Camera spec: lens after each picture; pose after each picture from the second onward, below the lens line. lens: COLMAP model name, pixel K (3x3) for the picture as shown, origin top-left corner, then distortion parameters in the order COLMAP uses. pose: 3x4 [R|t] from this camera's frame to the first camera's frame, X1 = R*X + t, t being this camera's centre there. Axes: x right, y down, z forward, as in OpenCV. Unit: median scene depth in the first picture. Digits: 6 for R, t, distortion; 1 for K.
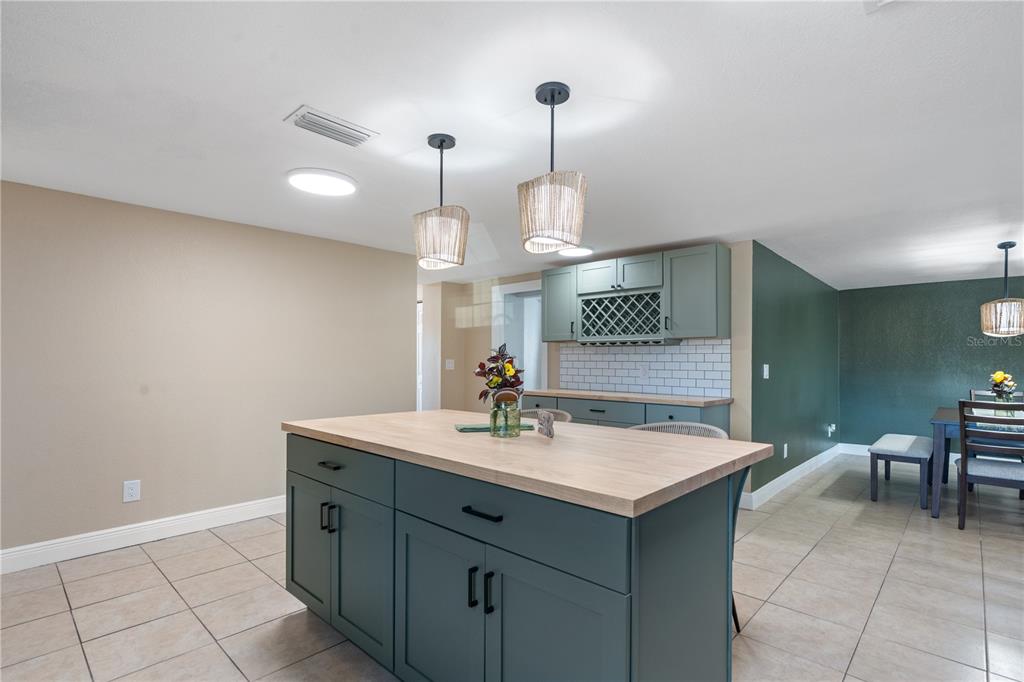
lens RADIAL K [[492.1, 0, 505.7], [0, 492.1, 354.9], [0, 0, 1]] dist [-0.004202, 0.000116]
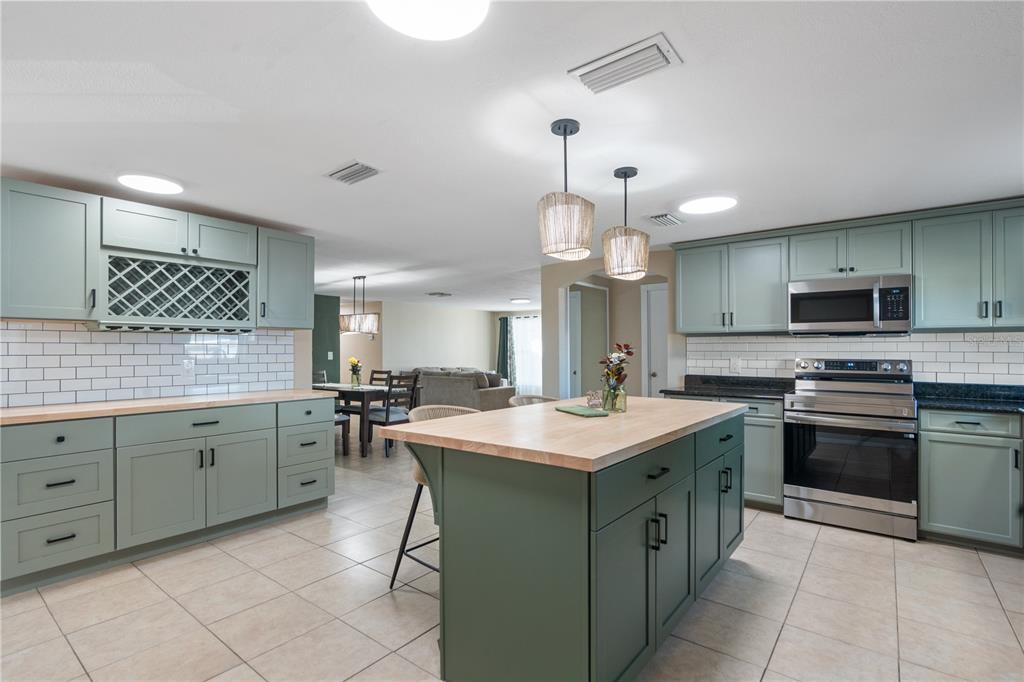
lens RADIAL K [[492.1, 0, 506.6], [0, 492.1, 345.5], [0, 0, 1]] dist [-0.004202, 0.000116]
pose [[-0.083202, 0.005375, 0.996518, -0.535750], [-0.005481, 0.999968, -0.005851, 0.001761], [-0.996518, -0.005949, -0.083170, 0.591917]]
